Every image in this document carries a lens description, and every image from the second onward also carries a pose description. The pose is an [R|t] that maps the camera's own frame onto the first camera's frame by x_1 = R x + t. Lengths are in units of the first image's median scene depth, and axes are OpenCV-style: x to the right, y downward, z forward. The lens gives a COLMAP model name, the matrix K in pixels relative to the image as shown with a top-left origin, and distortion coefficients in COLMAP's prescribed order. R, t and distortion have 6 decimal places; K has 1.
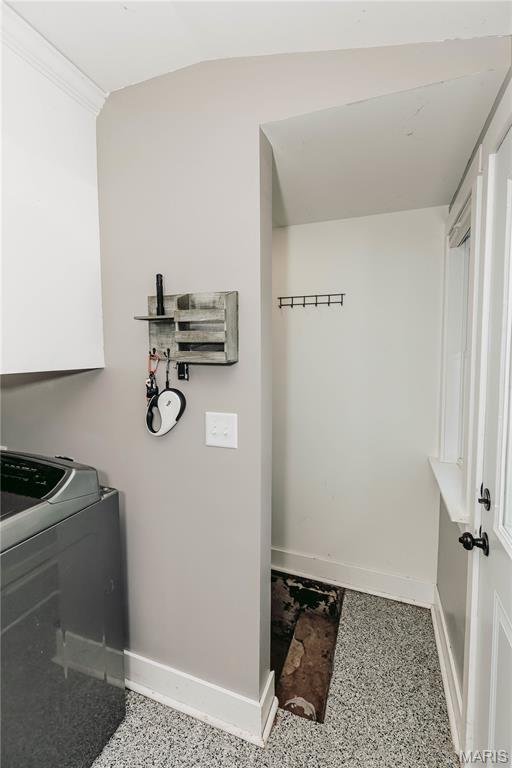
lens RADIAL K [[349.4, 0, 253.4], [0, 349.4, 375.0], [0, 0, 1]] dist [0.016326, -0.006395]
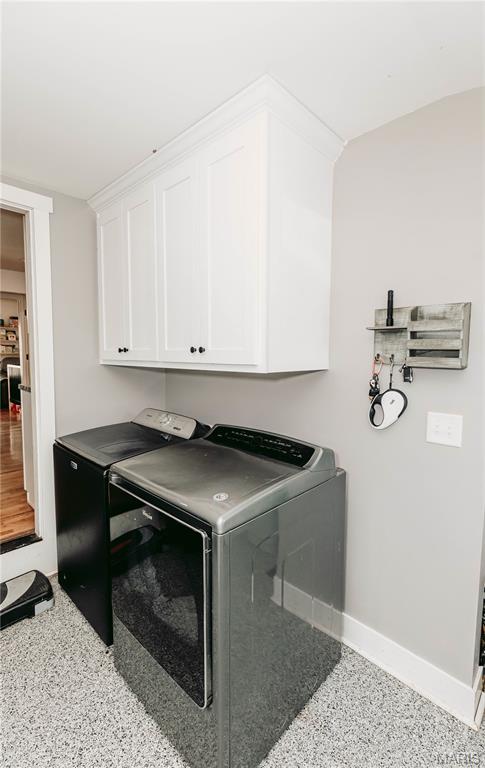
lens RADIAL K [[348.3, 0, 255.5], [0, 348.3, 380.7], [0, 0, 1]] dist [0.006836, 0.000365]
pose [[0.928104, 0.038910, -0.370282, -0.241977], [-0.037088, 0.999239, 0.012041, 0.014208], [0.370469, 0.002558, 0.928841, -0.236761]]
